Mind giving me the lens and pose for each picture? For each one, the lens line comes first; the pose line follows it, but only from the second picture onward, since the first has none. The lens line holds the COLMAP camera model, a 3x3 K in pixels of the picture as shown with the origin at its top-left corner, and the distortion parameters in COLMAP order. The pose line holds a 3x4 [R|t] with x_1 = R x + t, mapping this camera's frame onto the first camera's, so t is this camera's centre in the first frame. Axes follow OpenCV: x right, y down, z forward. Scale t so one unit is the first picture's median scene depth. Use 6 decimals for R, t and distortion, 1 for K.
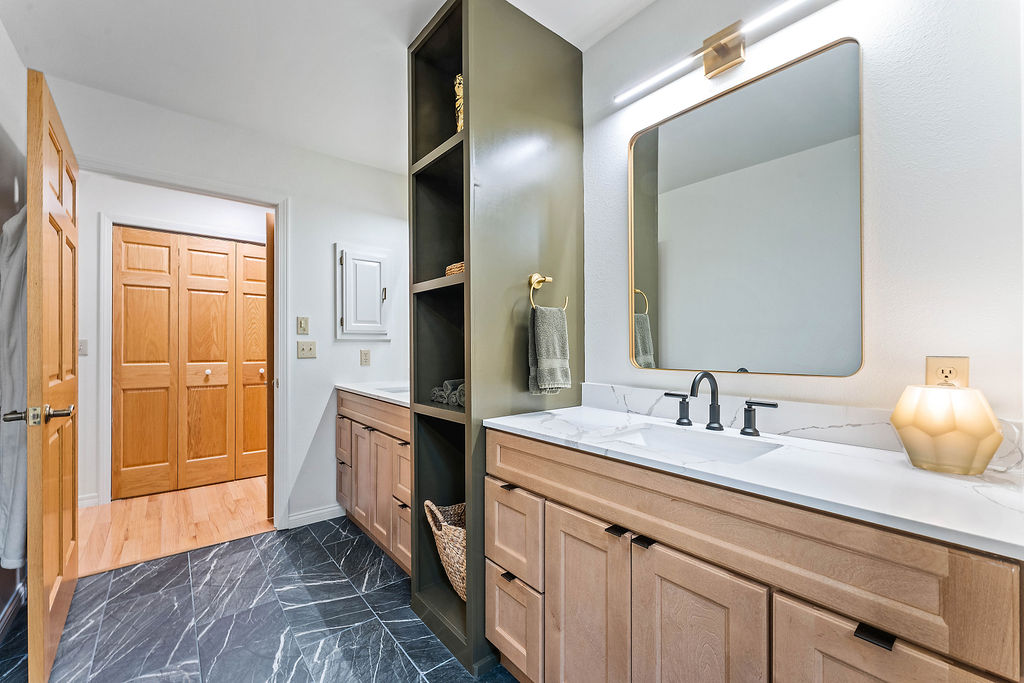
lens RADIAL K [[416.3, 0, 508.6], [0, 416.3, 347.8], [0, 0, 1]] dist [-0.001375, -0.000543]
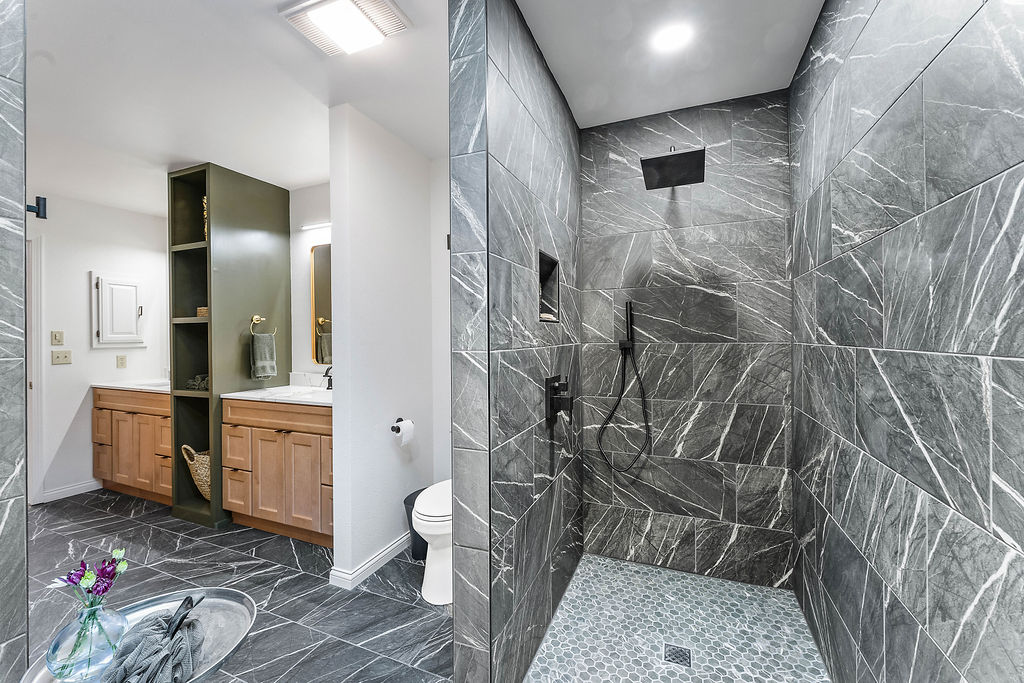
lens RADIAL K [[416.3, 0, 514.7], [0, 416.3, 333.5], [0, 0, 1]] dist [-0.001375, -0.000543]
pose [[0.885894, -0.006972, 0.463836, 0.215349], [0.010482, 0.999933, -0.004989, -0.071048], [-0.463770, 0.009281, 0.885907, -1.125981]]
